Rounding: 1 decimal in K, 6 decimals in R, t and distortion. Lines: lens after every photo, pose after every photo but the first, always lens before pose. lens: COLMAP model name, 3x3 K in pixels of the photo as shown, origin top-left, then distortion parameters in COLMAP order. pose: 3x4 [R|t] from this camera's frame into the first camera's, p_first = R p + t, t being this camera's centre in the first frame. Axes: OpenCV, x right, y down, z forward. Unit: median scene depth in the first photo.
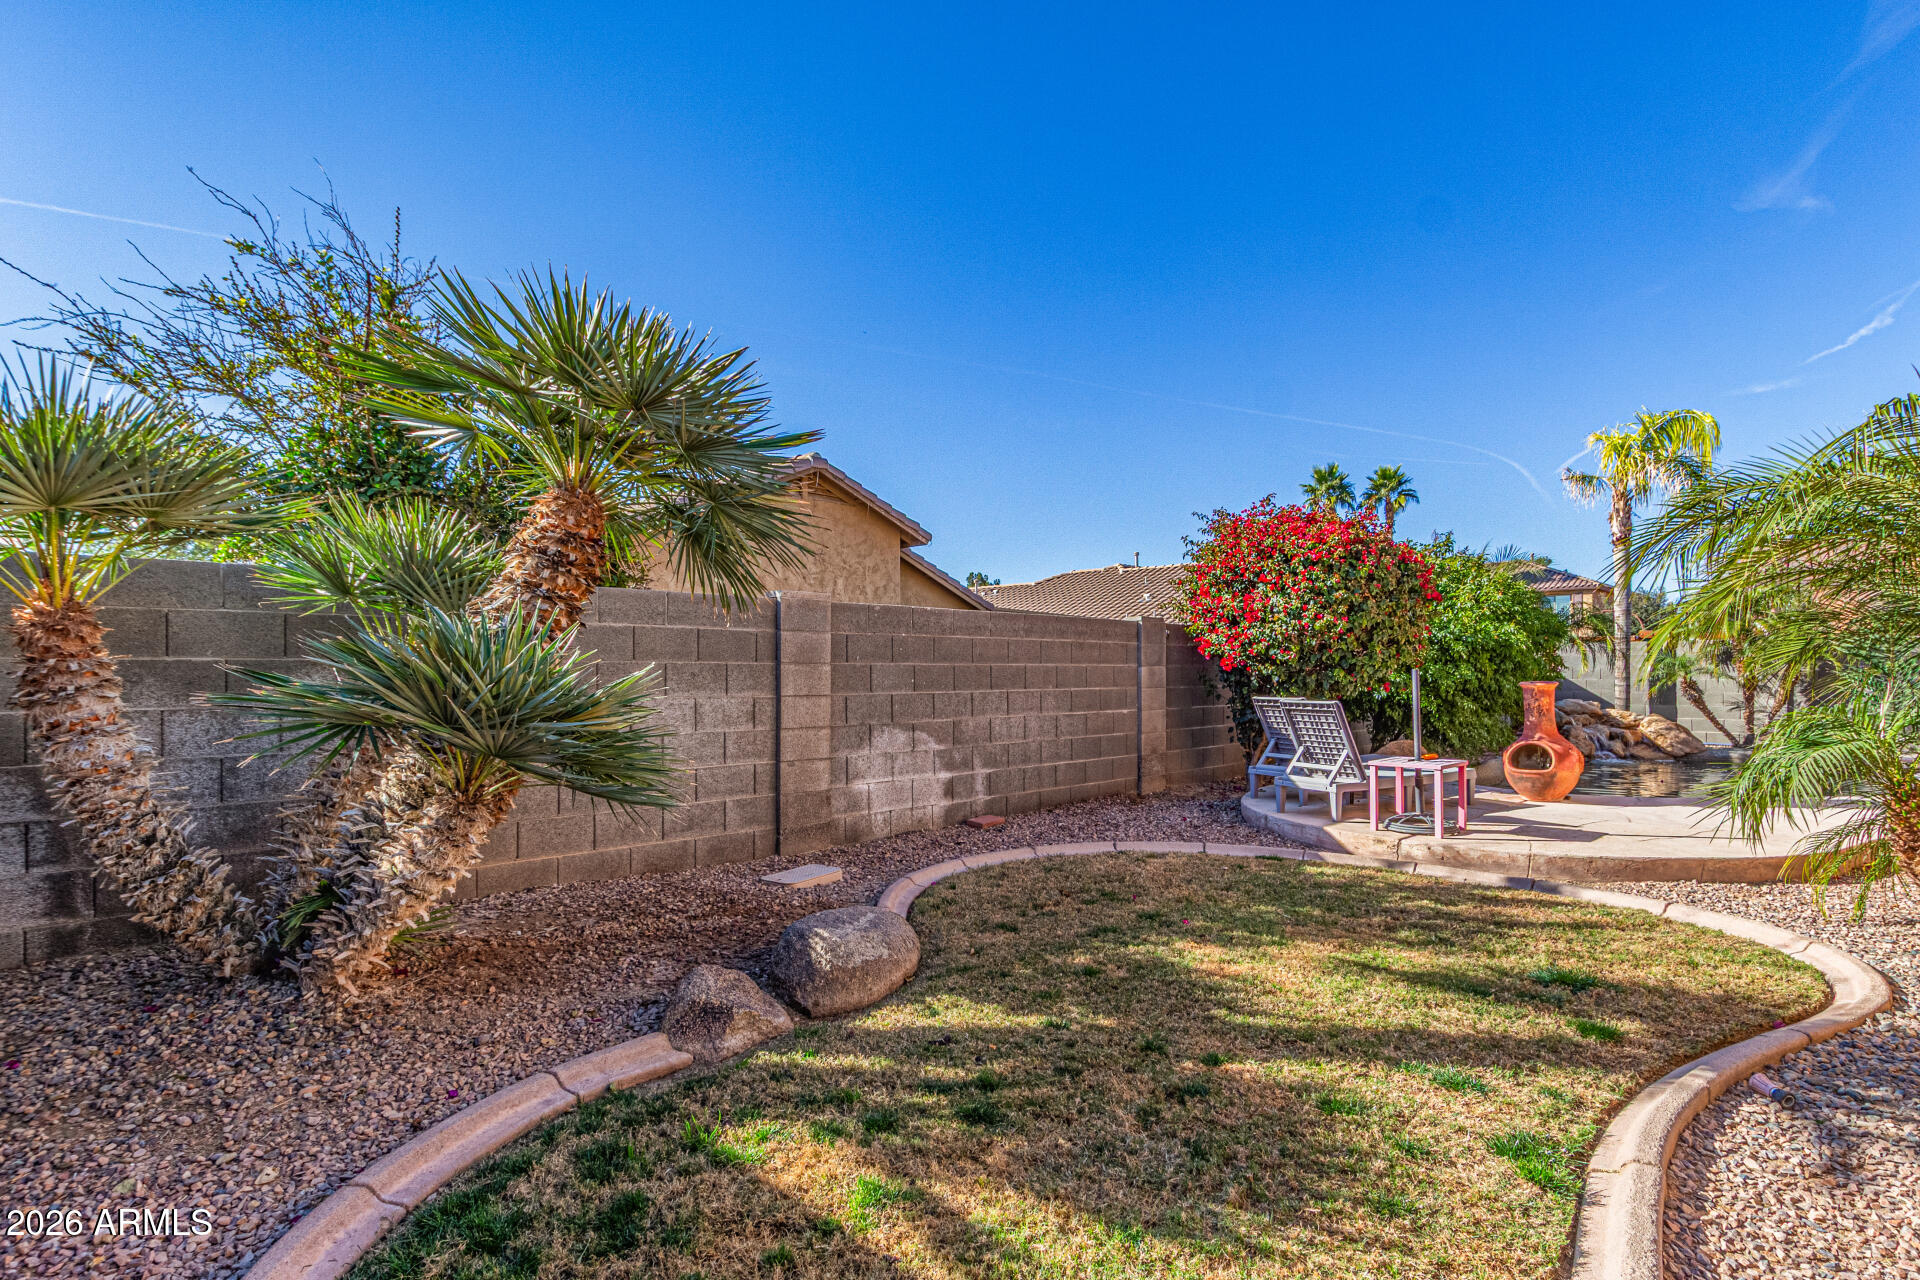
lens RADIAL K [[949.8, 0, 964.4], [0, 949.8, 647.3], [0, 0, 1]] dist [0.003823, 0.000546]
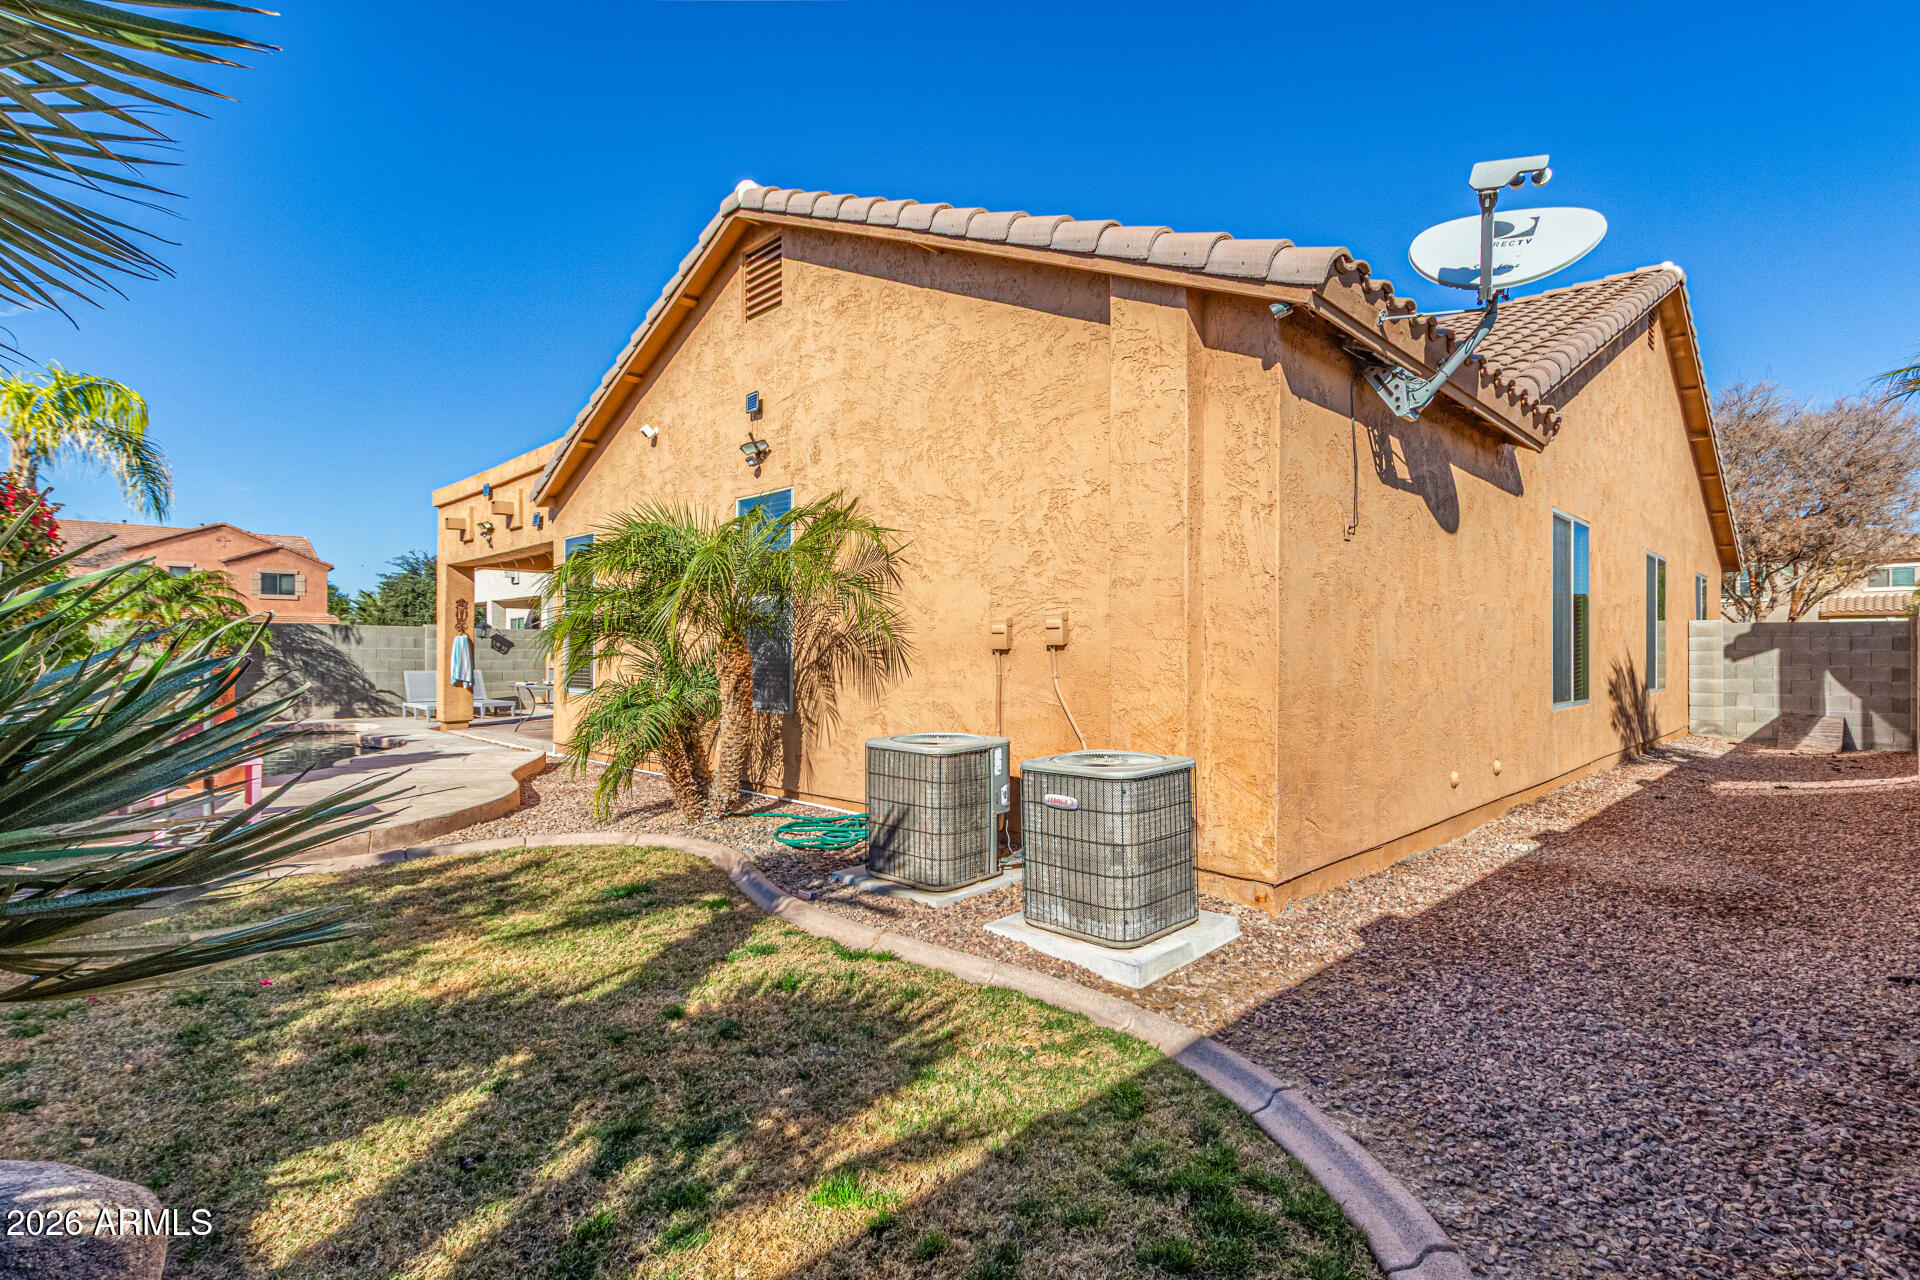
lens RADIAL K [[895.1, 0, 964.8], [0, 895.1, 644.8], [0, 0, 1]] dist [0.009927, -0.000905]
pose [[0.011039, 0.007671, 0.999910, -0.709870], [-0.028849, 0.999557, -0.007349, -0.001695], [-0.999523, -0.028765, 0.011256, 0.590366]]
